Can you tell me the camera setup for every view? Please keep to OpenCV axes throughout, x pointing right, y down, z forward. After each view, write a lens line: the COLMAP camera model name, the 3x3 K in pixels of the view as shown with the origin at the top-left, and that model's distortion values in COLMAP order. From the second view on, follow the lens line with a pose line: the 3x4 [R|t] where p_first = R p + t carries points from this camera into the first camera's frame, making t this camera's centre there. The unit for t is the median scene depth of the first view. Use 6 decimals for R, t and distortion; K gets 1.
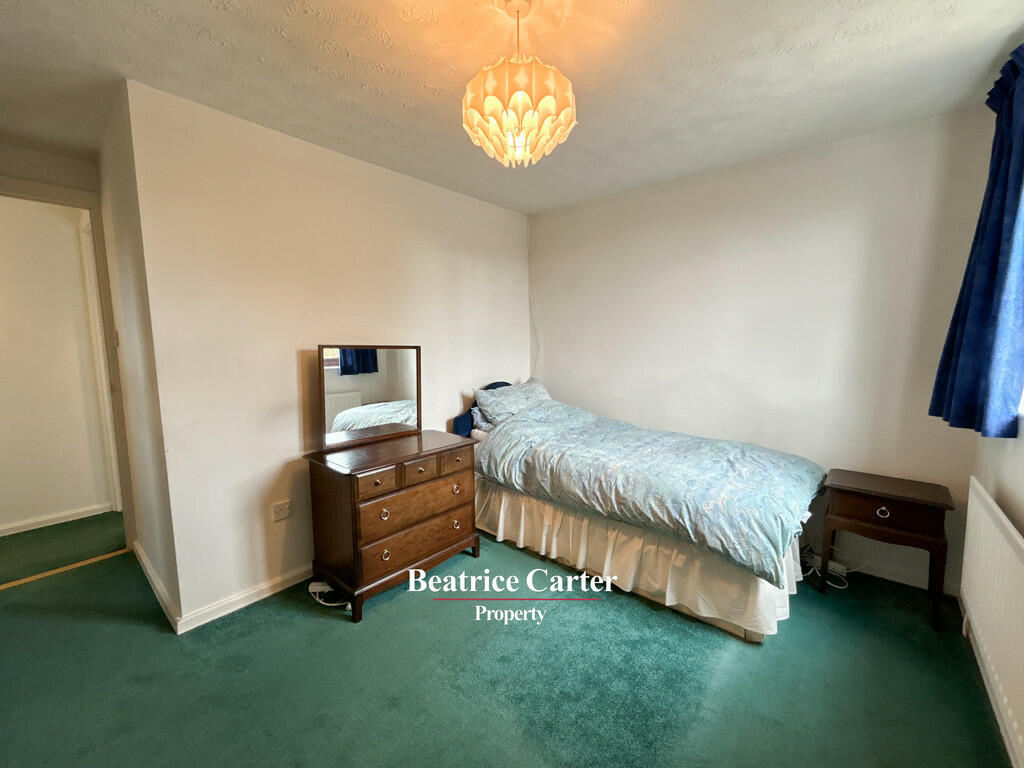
lens RADIAL K [[416.9, 0, 509.7], [0, 416.9, 390.4], [0, 0, 1]] dist [0.000126, 0.000316]
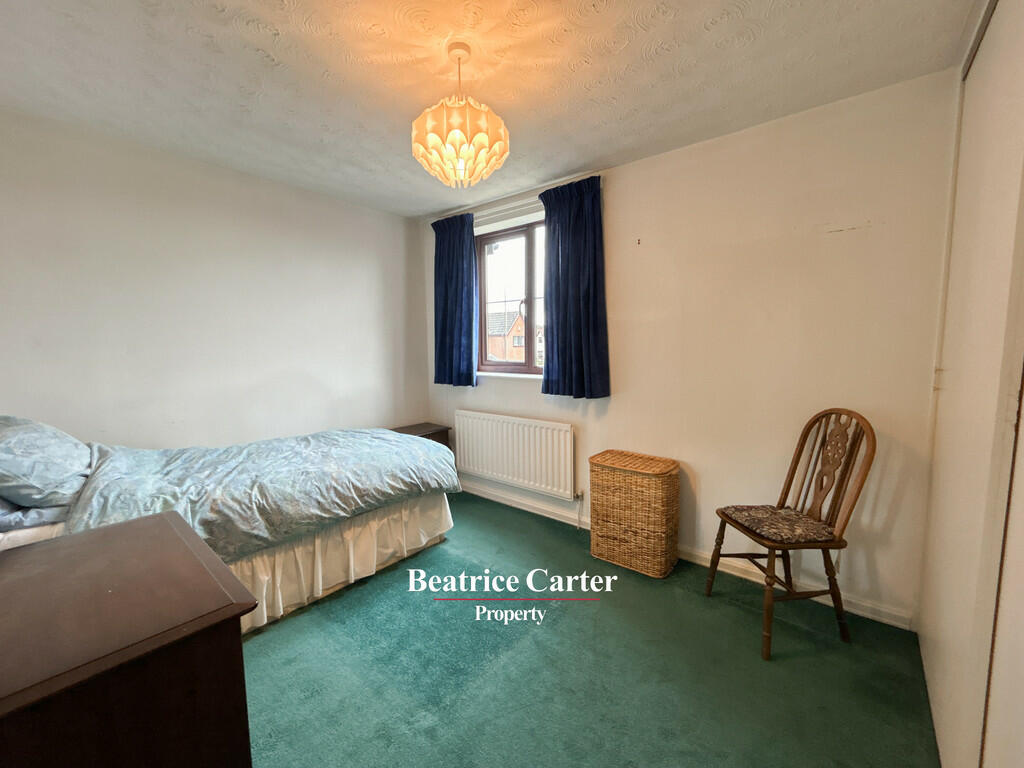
lens RADIAL K [[406.8, 0, 513.8], [0, 406.8, 389.4], [0, 0, 1]] dist [0.000729, 0.000068]
pose [[-0.019150, -0.099024, 0.994901, -0.731583], [0.130089, 0.986377, 0.100680, -0.048627], [-0.991317, 0.131354, -0.006007, 0.584866]]
